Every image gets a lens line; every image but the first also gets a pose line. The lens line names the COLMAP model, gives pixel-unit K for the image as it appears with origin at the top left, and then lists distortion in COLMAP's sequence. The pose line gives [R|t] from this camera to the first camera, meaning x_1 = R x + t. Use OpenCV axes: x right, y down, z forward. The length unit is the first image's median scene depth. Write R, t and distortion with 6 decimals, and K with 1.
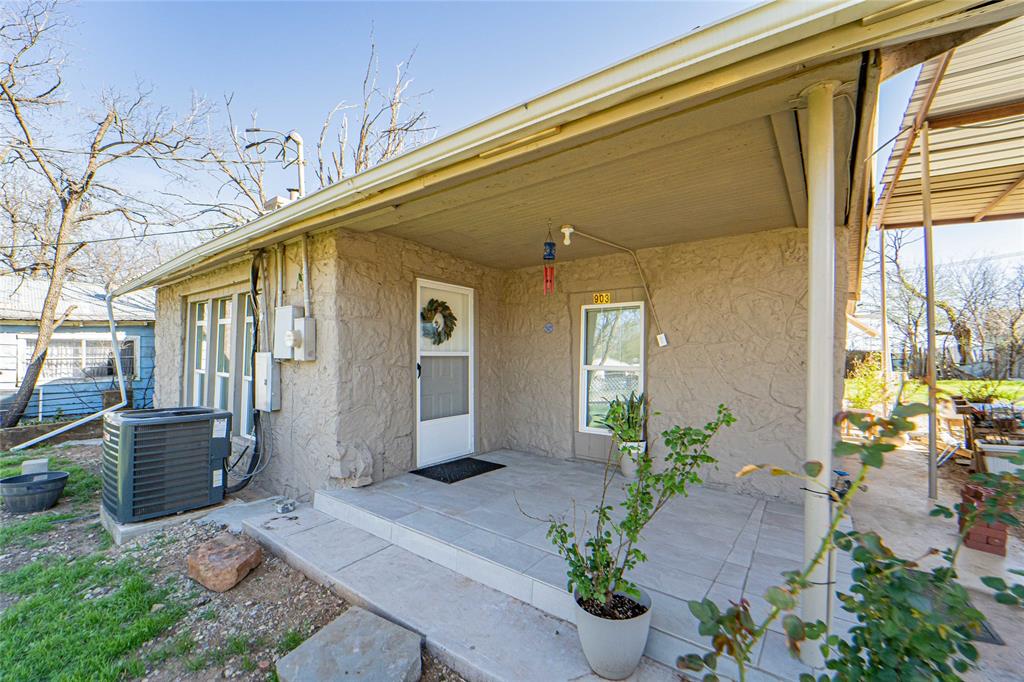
lens RADIAL K [[419.4, 0, 514.5], [0, 419.4, 348.7], [0, 0, 1]] dist [-0.027454, 0.004467]
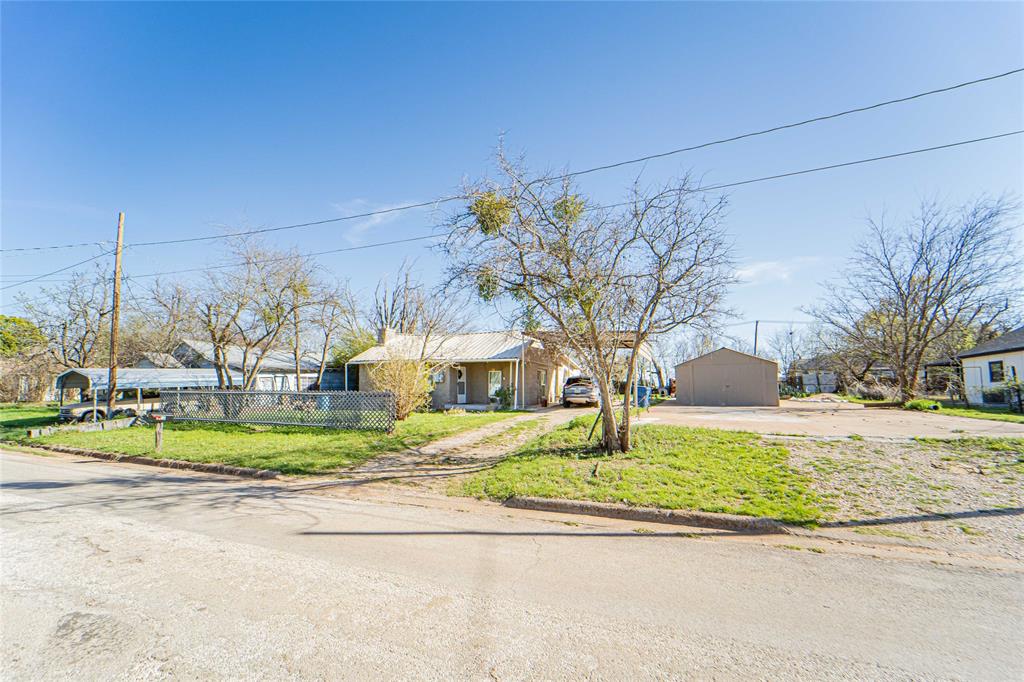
lens RADIAL K [[403.2, 0, 512.0], [0, 403.2, 341.0], [0, 0, 1]] dist [-0.023403, 0.000150]
pose [[0.969982, 0.022829, 0.242101, -0.776170], [0.000886, 0.995245, -0.097399, 0.004991], [-0.243174, 0.094690, 0.965350, -3.858962]]
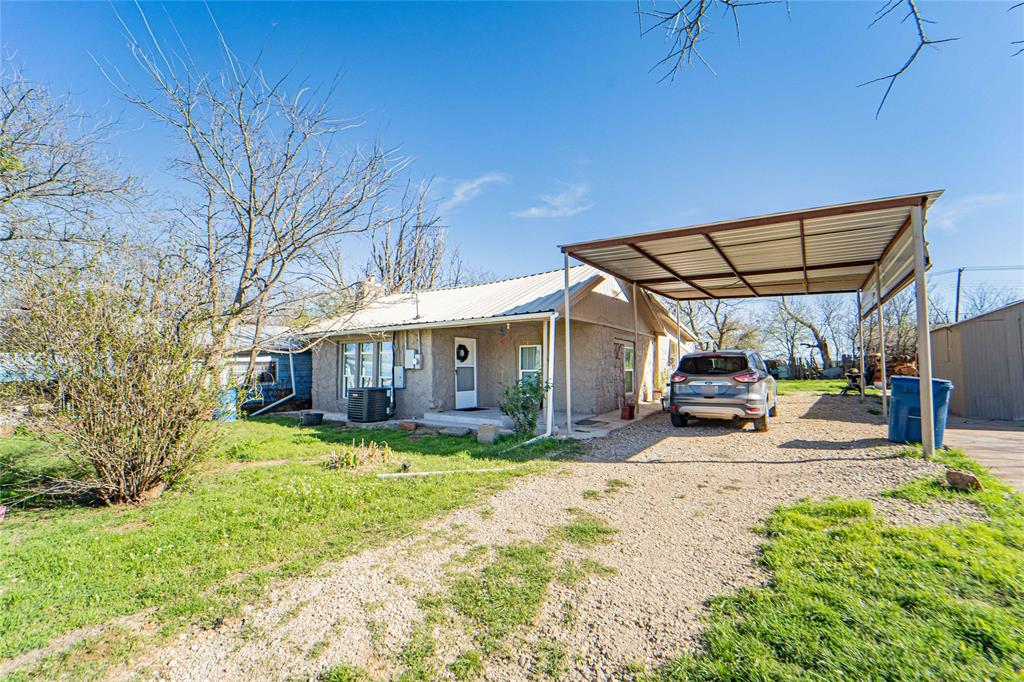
lens RADIAL K [[412.4, 0, 510.6], [0, 412.4, 338.2], [0, 0, 1]] dist [-0.024430, 0.000241]
pose [[0.999822, -0.014016, 0.012613, 0.083745], [0.014703, 0.998311, -0.056199, -0.011701], [-0.011804, 0.056375, 0.998340, -1.586283]]
